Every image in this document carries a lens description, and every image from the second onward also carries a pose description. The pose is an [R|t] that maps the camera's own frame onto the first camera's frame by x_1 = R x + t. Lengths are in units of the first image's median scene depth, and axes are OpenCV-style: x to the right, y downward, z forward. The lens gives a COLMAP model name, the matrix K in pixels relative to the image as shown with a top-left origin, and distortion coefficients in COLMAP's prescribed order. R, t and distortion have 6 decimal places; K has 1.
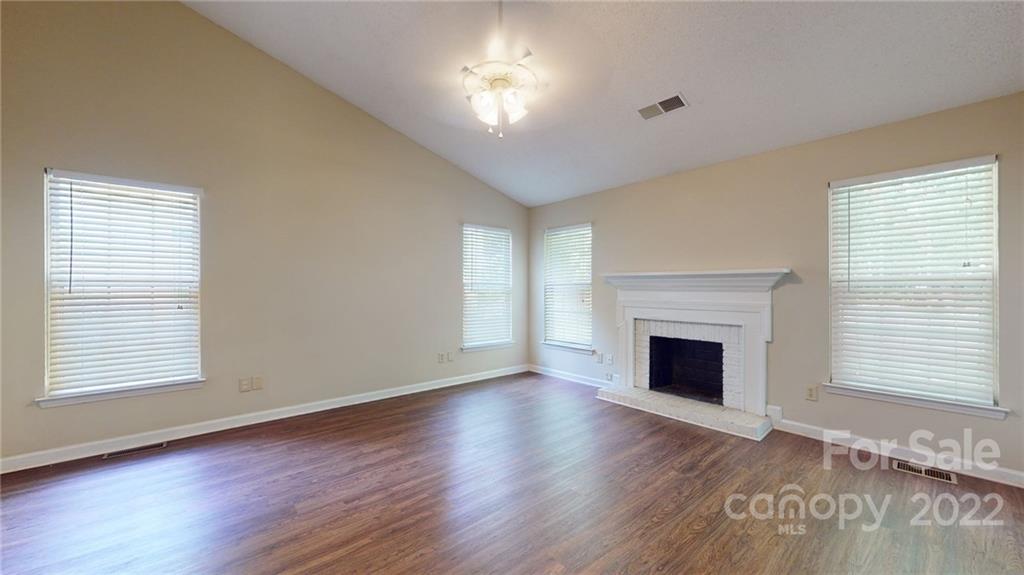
lens RADIAL K [[374.3, 0, 511.4], [0, 374.3, 292.0], [0, 0, 1]] dist [-0.001563, 0.000138]
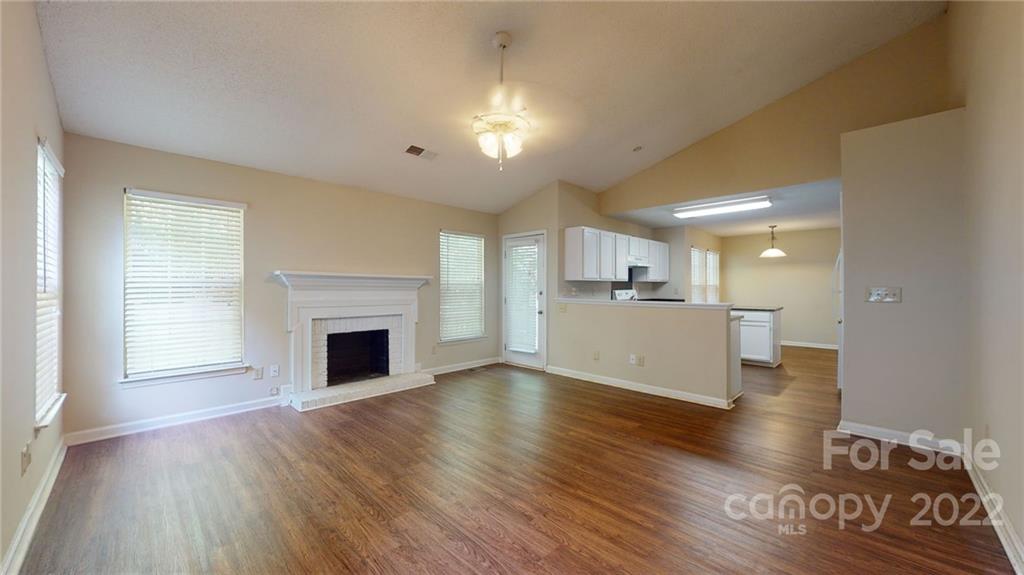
lens RADIAL K [[374.3, 0, 512.9], [0, 374.3, 288.8], [0, 0, 1]] dist [-0.001563, 0.000138]
pose [[-0.083545, 0.001160, 0.996503, -0.813086], [0.008413, 0.999965, -0.000459, -0.003363], [-0.996469, 0.008345, -0.083551, 0.668882]]
